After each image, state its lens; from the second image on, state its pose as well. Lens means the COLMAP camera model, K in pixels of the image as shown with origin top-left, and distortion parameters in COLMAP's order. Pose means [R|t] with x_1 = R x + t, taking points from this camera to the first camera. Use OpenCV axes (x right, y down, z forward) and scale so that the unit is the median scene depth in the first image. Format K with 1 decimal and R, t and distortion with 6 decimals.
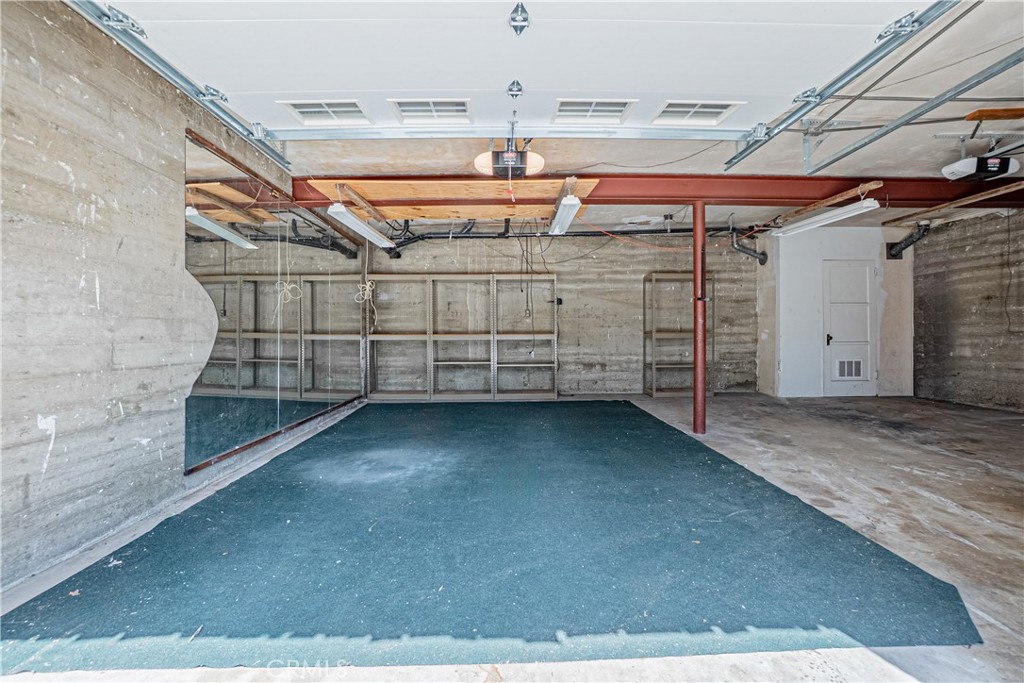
lens RADIAL K [[455.9, 0, 507.1], [0, 455.9, 337.2], [0, 0, 1]] dist [-0.054044, 0.017853]
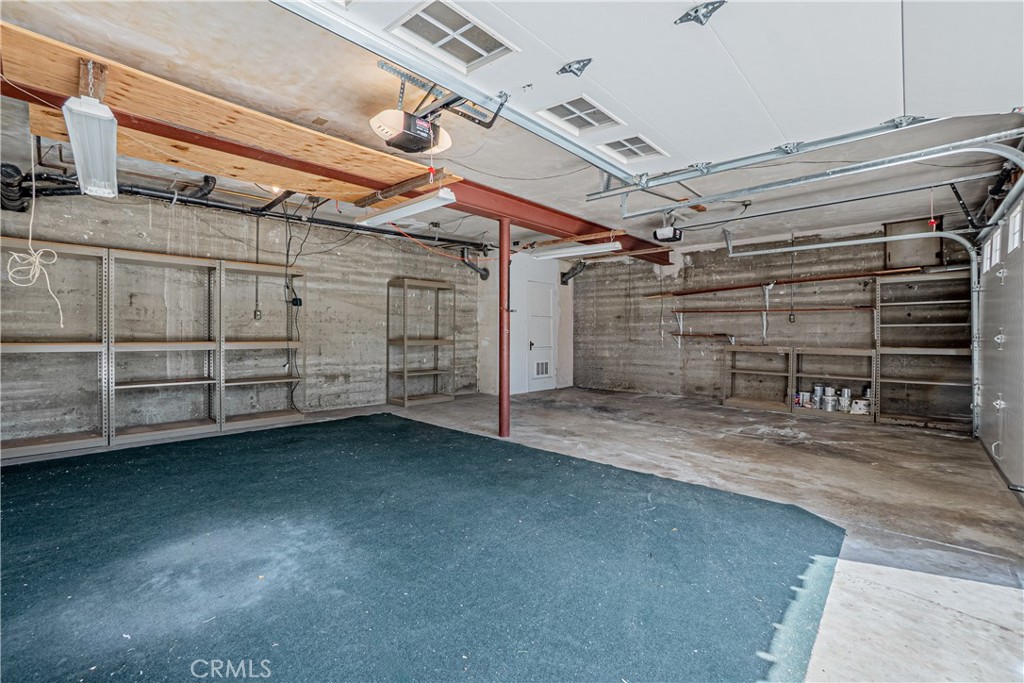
lens RADIAL K [[455.9, 0, 511.3], [0, 455.9, 335.6], [0, 0, 1]] dist [-0.054044, 0.017853]
pose [[0.687388, 0.006895, 0.726258, -0.234011], [0.001278, 0.999942, -0.010703, -0.008890], [-0.726290, 0.008285, 0.687339, 0.170716]]
